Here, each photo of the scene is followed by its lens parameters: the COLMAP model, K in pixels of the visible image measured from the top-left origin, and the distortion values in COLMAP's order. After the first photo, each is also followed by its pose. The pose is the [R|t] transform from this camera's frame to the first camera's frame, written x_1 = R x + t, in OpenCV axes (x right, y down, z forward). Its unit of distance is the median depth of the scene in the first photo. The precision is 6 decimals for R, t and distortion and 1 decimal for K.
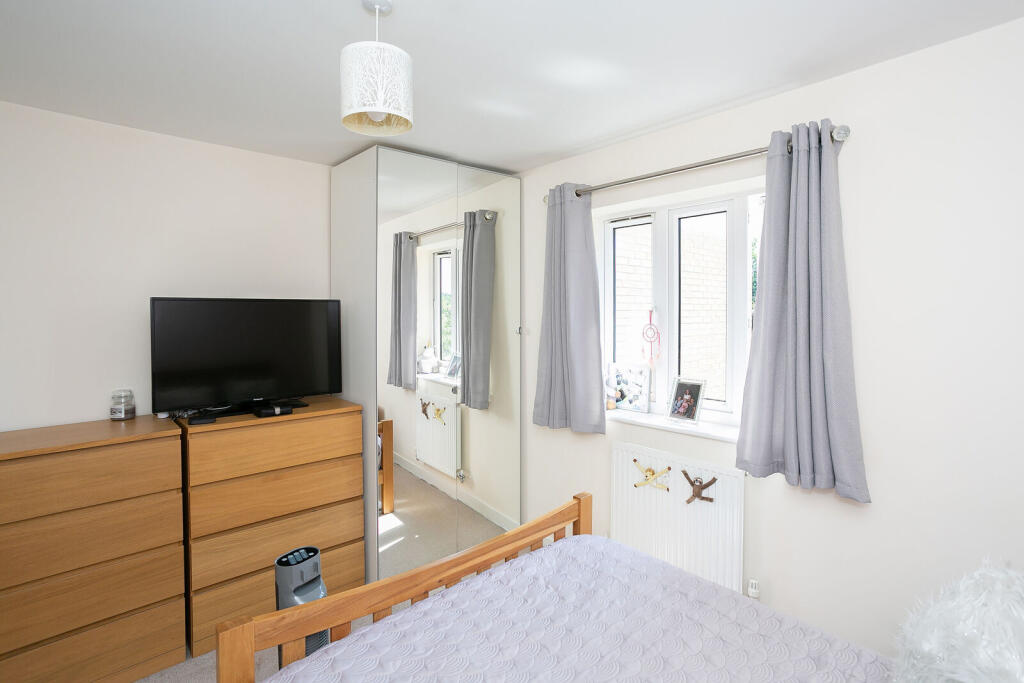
lens RADIAL K [[510.3, 0, 517.6], [0, 510.3, 319.0], [0, 0, 1]] dist [-0.003212, -0.000219]
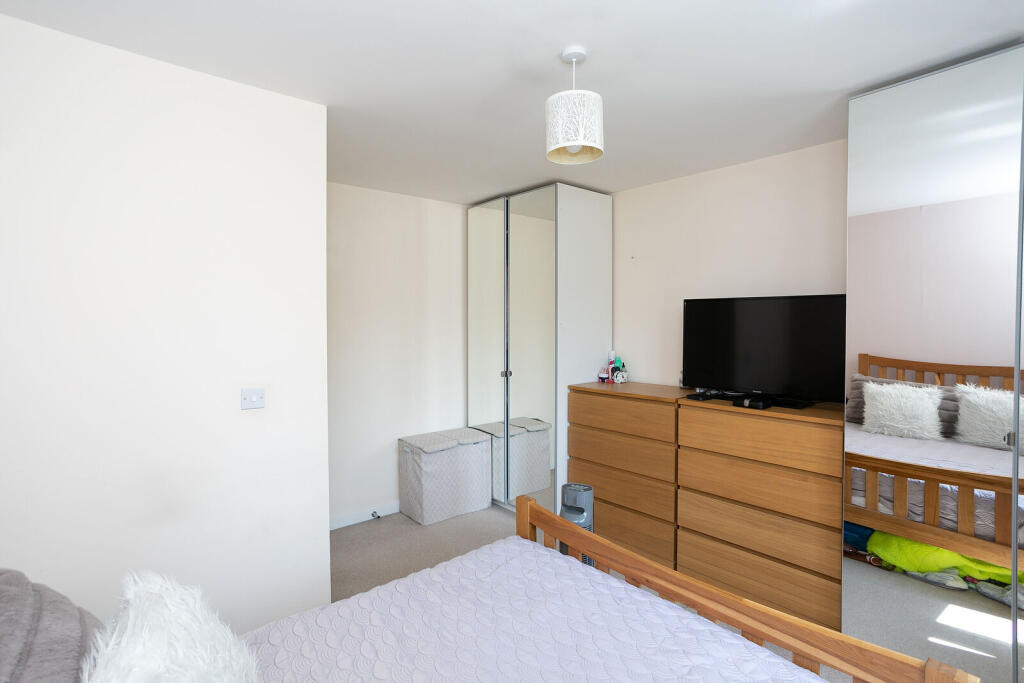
lens RADIAL K [[510.3, 0, 517.6], [0, 510.3, 319.0], [0, 0, 1]] dist [-0.003212, -0.000219]
pose [[-0.024974, 0.007019, -0.999663, 0.653779], [-0.009229, 0.999931, 0.007251, 0.003230], [0.999646, 0.009407, -0.024907, 0.604340]]
